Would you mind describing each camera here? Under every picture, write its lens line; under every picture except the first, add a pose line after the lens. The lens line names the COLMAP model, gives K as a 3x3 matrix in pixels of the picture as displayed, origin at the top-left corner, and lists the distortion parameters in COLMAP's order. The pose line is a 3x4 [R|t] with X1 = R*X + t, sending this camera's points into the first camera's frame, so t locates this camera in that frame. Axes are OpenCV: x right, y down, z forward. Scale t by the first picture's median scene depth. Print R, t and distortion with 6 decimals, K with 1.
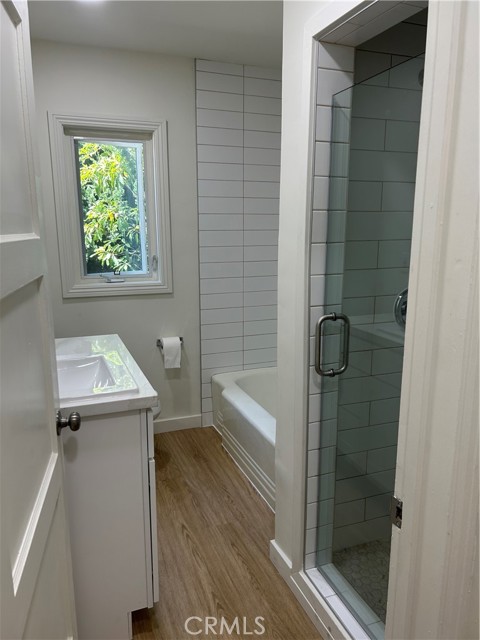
lens RADIAL K [[473.3, 0, 237.1], [0, 473.3, 320.5], [0, 0, 1]] dist [0.066900, -0.086397]
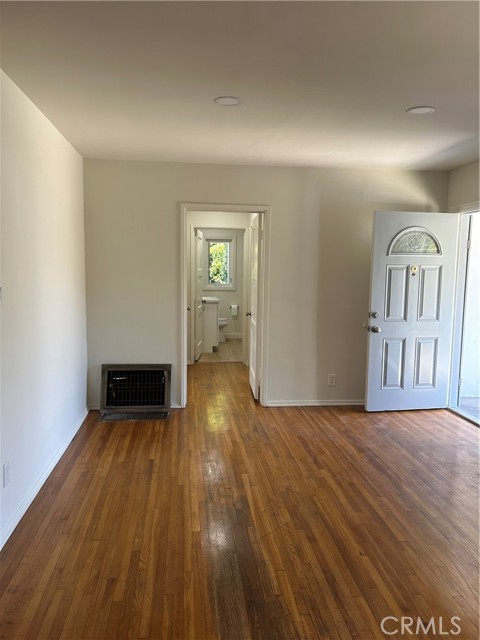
lens RADIAL K [[473.3, 0, 237.1], [0, 473.3, 320.5], [0, 0, 1]] dist [0.066900, -0.086397]
pose [[0.967071, 0.042573, -0.250921, 0.633753], [-0.064743, 0.994628, -0.080770, 0.374734], [0.246135, 0.094355, 0.964632, -1.880675]]
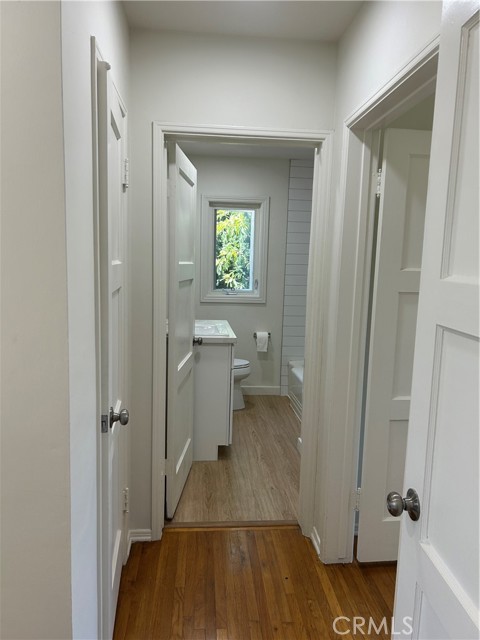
lens RADIAL K [[473.3, 0, 237.1], [0, 473.3, 320.5], [0, 0, 1]] dist [0.066900, -0.086397]
pose [[0.960715, 0.061714, -0.270589, 0.196900], [-0.081363, 0.994754, -0.061999, 0.101296], [0.265343, 0.081580, 0.960696, -0.513552]]
